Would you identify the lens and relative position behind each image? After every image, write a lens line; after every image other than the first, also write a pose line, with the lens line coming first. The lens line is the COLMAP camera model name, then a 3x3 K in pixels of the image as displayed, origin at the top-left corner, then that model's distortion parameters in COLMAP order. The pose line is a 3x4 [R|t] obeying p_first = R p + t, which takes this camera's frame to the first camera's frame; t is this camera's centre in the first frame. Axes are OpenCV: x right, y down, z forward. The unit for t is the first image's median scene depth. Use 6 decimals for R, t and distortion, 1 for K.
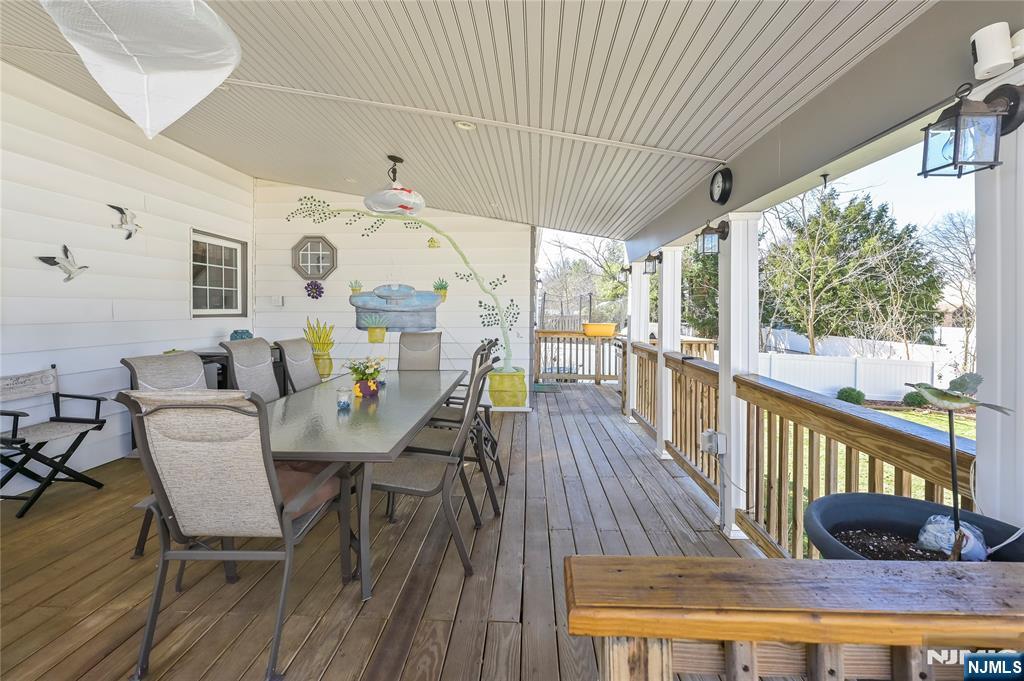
lens RADIAL K [[429.8, 0, 512.7], [0, 429.8, 312.8], [0, 0, 1]] dist [-0.000372, -0.000026]
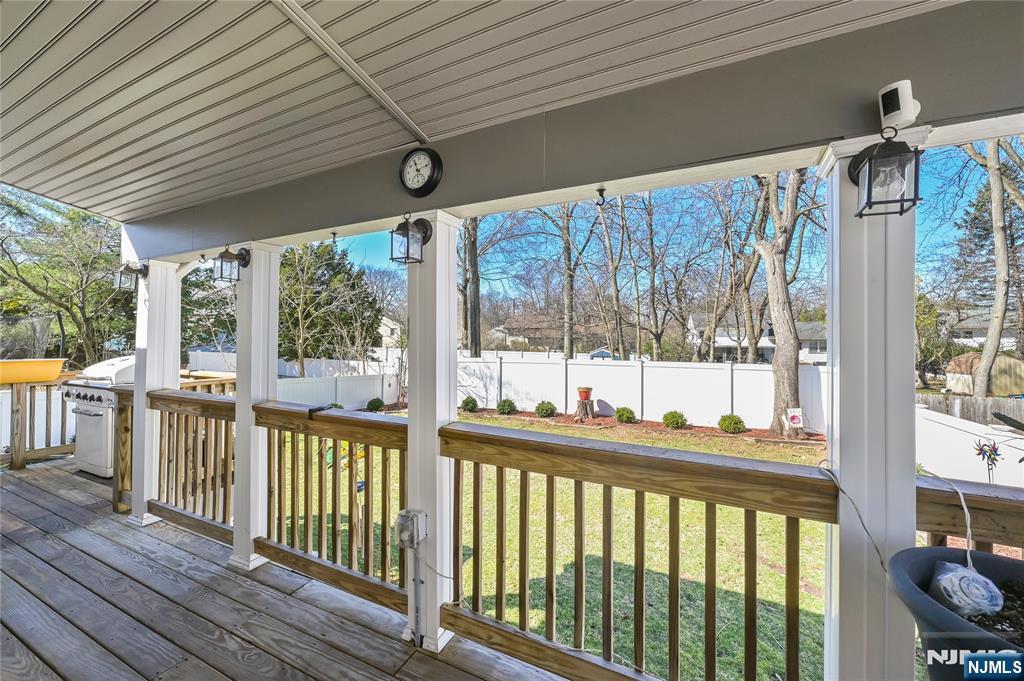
lens RADIAL K [[407.8, 0, 511.8], [0, 407.8, 331.6], [0, 0, 1]] dist [-0.001032, -0.000193]
pose [[0.407560, 0.009160, 0.913132, -0.037234], [0.003259, 0.999929, -0.011486, -0.006292], [-0.913173, 0.007657, 0.407501, 0.266240]]
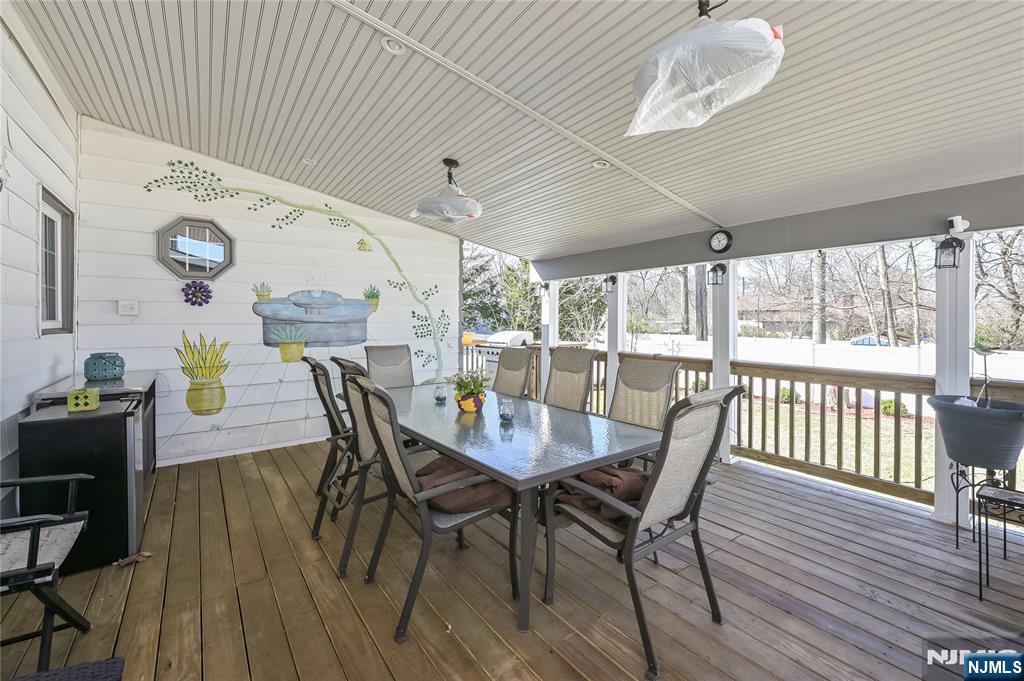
lens RADIAL K [[431.5, 0, 511.3], [0, 431.5, 321.3], [0, 0, 1]] dist [-0.000973, -0.000074]
pose [[0.786649, -0.004064, 0.617387, -0.498191], [0.006078, 0.999981, -0.001161, -0.002530], [-0.617371, 0.004665, 0.786658, 0.108591]]
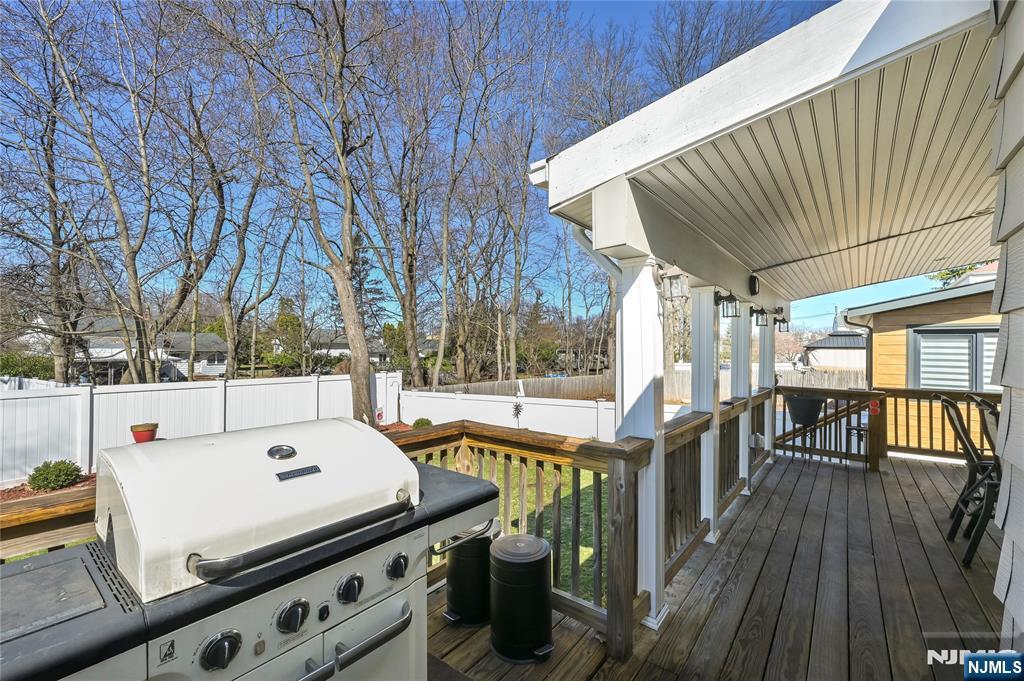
lens RADIAL K [[431.7, 0, 512.0], [0, 431.7, 340.5], [0, 0, 1]] dist [-0.000691, -0.000103]
pose [[-0.812014, 0.004776, 0.583618, 0.122217], [-0.006438, 0.999832, -0.017138, -0.019809], [-0.583602, -0.017673, -0.811847, 1.332463]]
